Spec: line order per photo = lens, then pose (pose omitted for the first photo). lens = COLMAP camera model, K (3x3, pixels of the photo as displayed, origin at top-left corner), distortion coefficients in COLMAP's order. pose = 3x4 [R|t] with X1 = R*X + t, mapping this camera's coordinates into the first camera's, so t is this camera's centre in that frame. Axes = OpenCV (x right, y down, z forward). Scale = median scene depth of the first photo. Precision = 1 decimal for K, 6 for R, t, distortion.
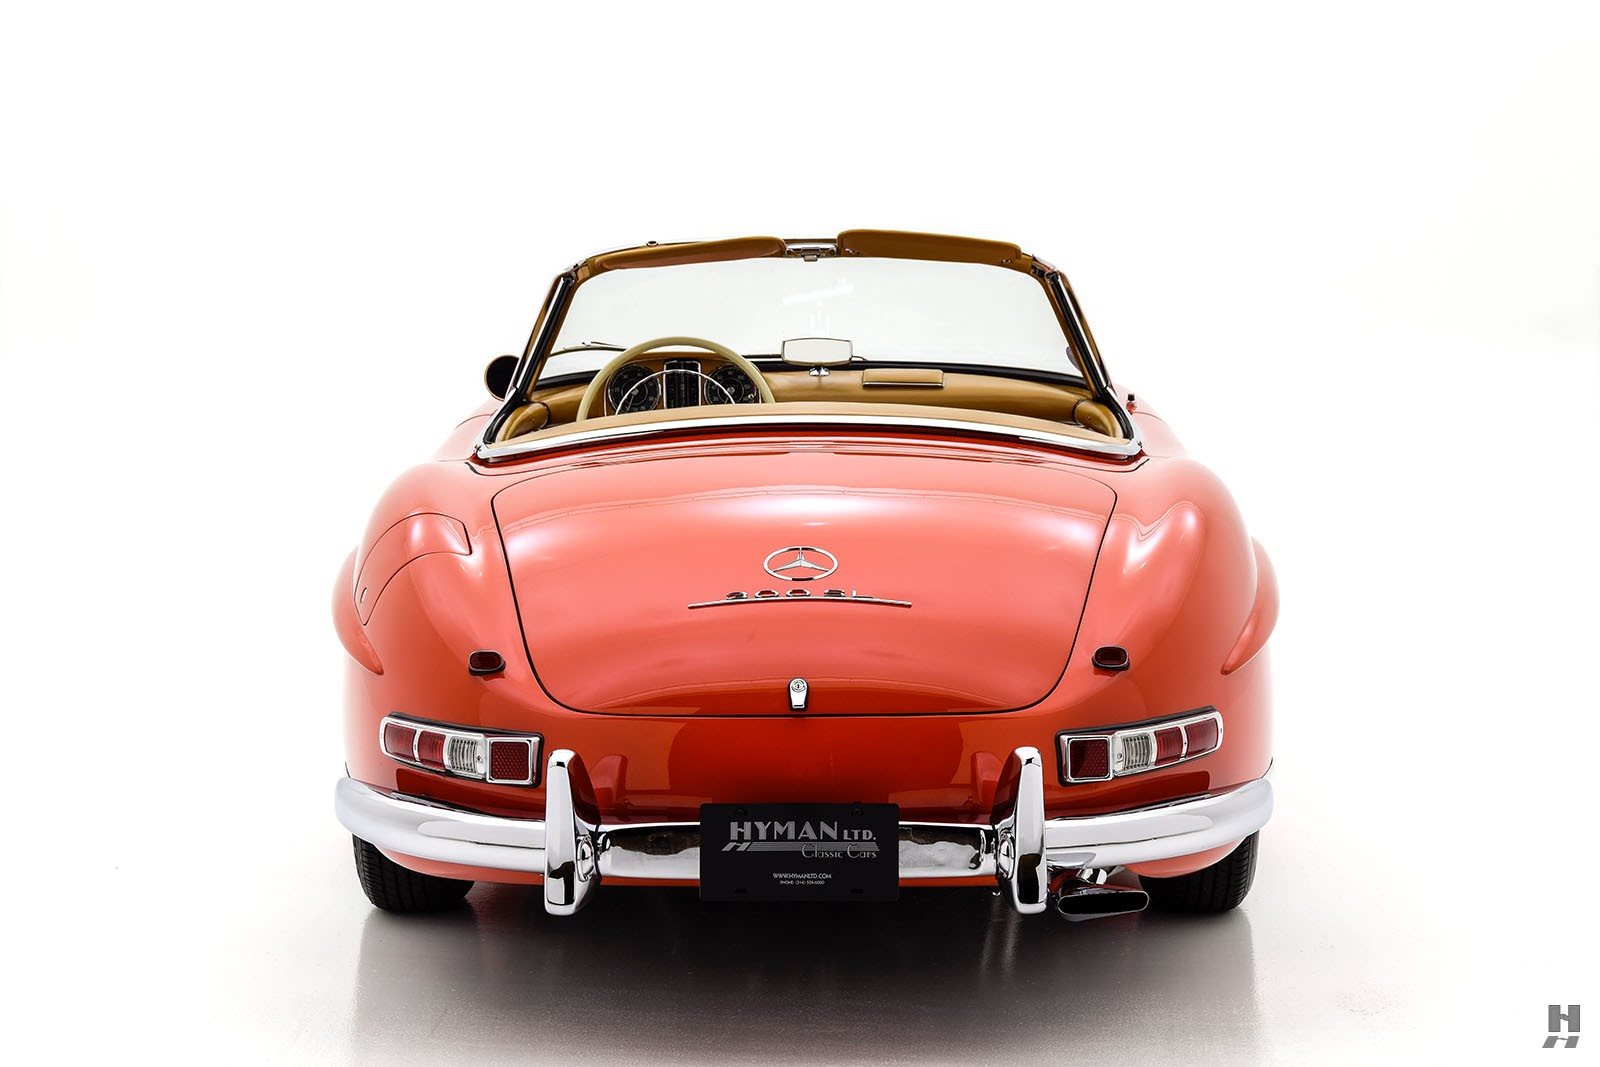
lens RADIAL K [[3593.9, 0, 801.7], [0, 3593.9, 535.6], [0, 0, 1]] dist [0.047191, 0.000000]
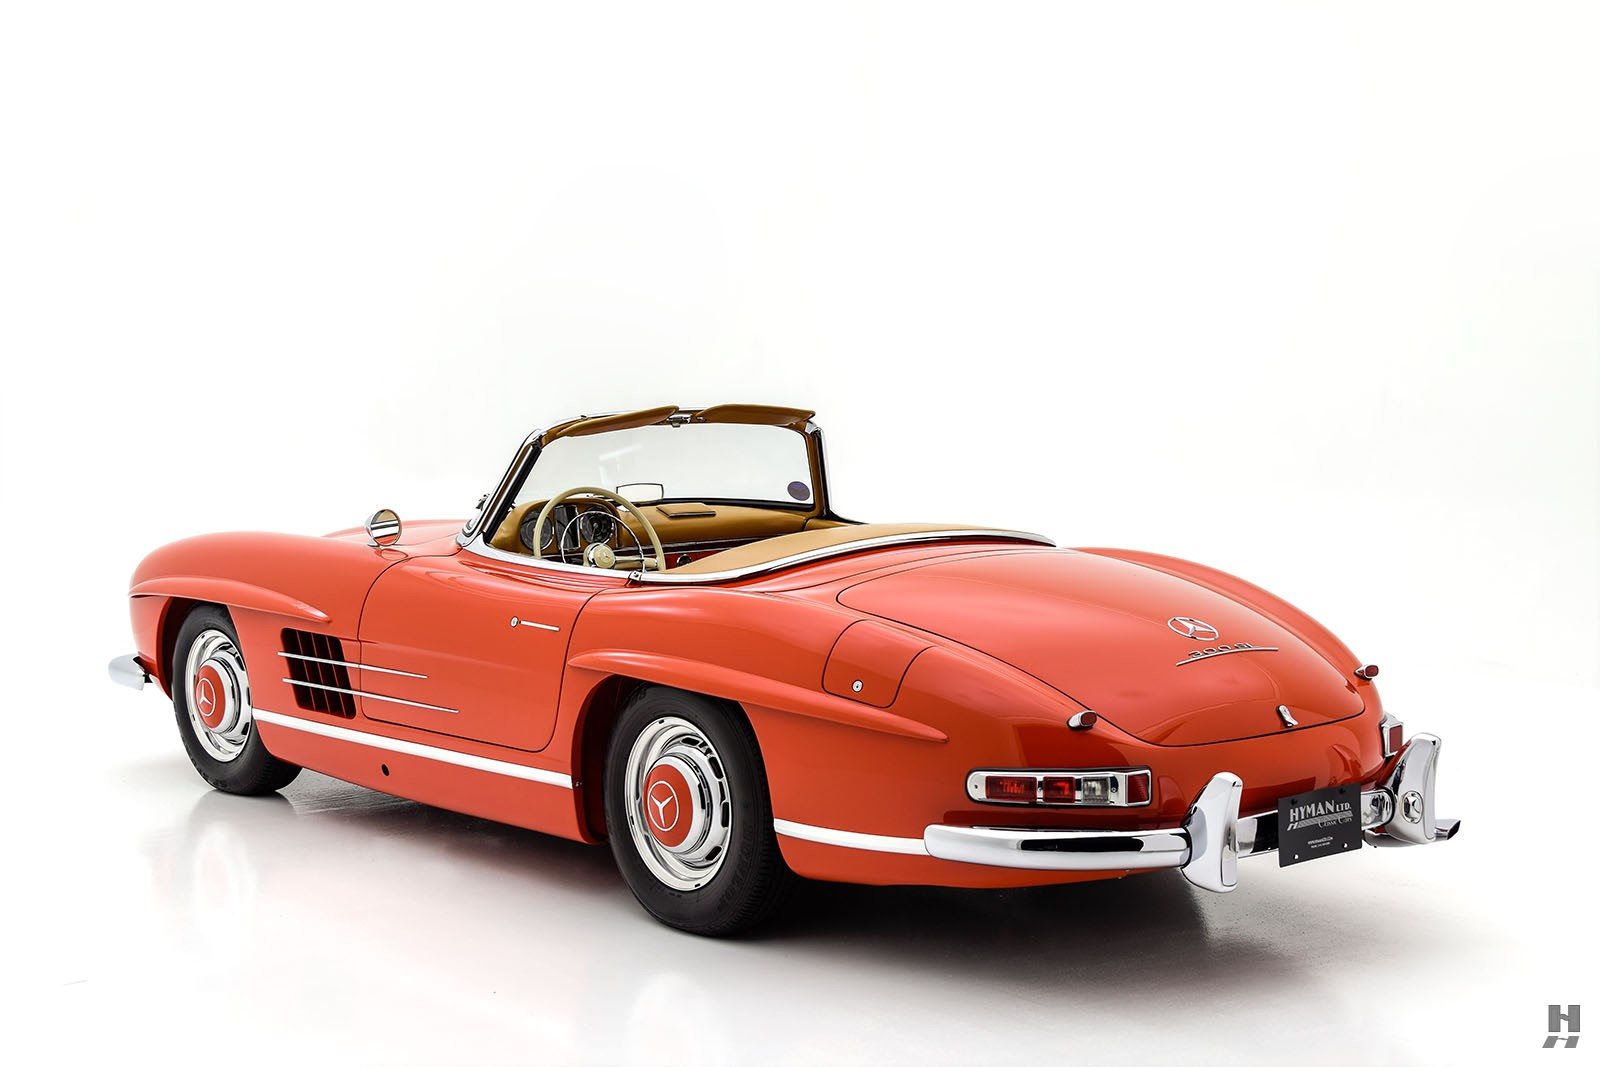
lens RADIAL K [[2367.2, 0, 800.7], [0, 2367.2, 541.1], [0, 0, 1]] dist [0.017287, 0.000000]
pose [[0.764787, -0.058764, 0.641598, -0.544285], [0.078496, 0.996912, -0.002261, -0.027794], [-0.639483, 0.052092, 0.767038, 0.287608]]
